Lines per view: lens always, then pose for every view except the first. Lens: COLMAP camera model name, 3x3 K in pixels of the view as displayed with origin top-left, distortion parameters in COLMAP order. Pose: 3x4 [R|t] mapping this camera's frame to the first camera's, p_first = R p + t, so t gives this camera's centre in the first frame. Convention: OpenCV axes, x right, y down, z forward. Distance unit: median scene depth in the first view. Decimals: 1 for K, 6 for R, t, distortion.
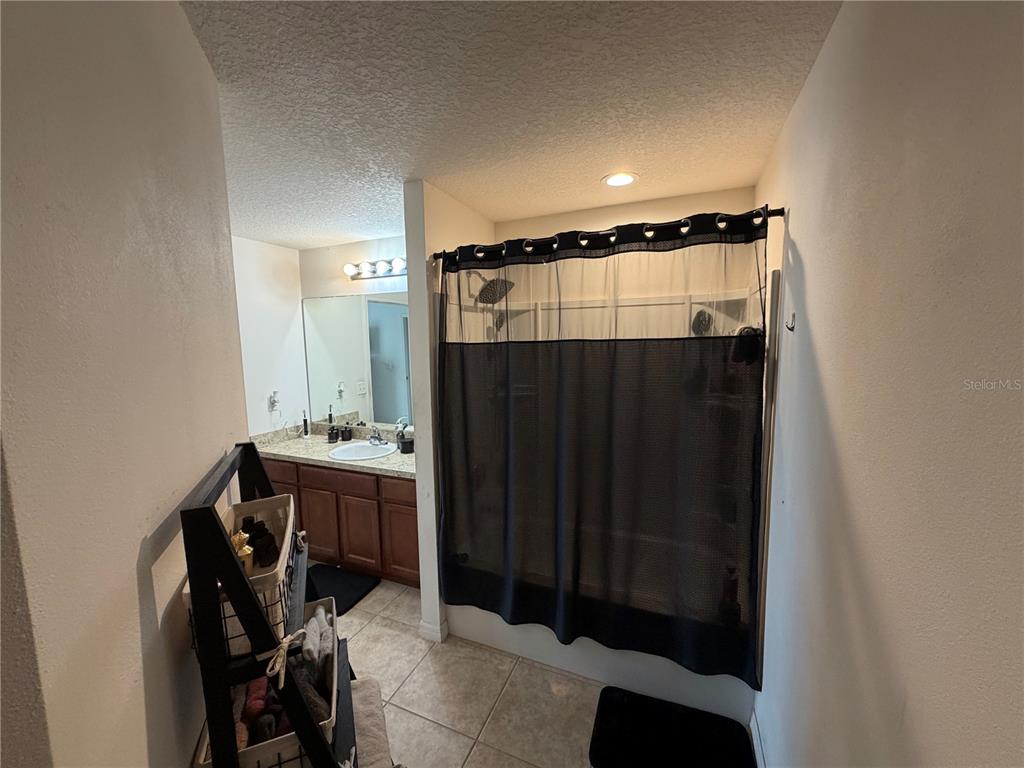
lens RADIAL K [[410.9, 0, 512.0], [0, 410.9, 384.0], [0, 0, 1]] dist [-0.010836, -0.000228]
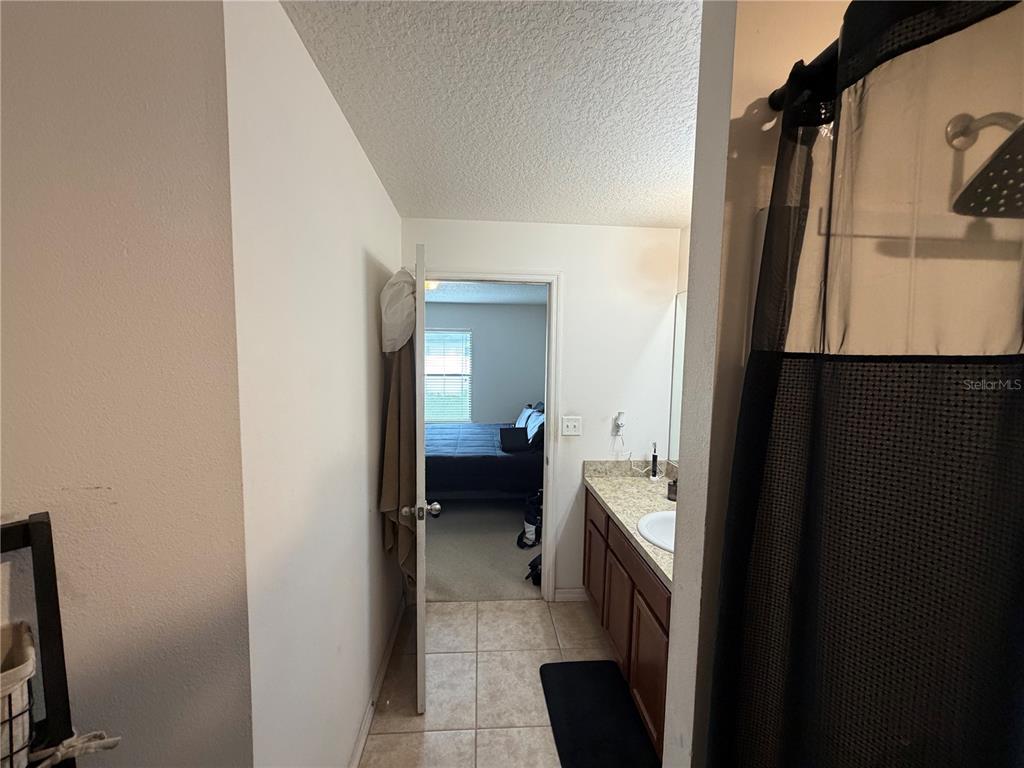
lens RADIAL K [[410.9, 0, 512.0], [0, 410.9, 384.0], [0, 0, 1]] dist [-0.010836, -0.000228]
pose [[0.458184, 0.095661, -0.883695, 0.021239], [-0.125559, 0.991188, 0.042197, -0.042066], [0.879945, 0.091622, 0.466157, 0.434361]]
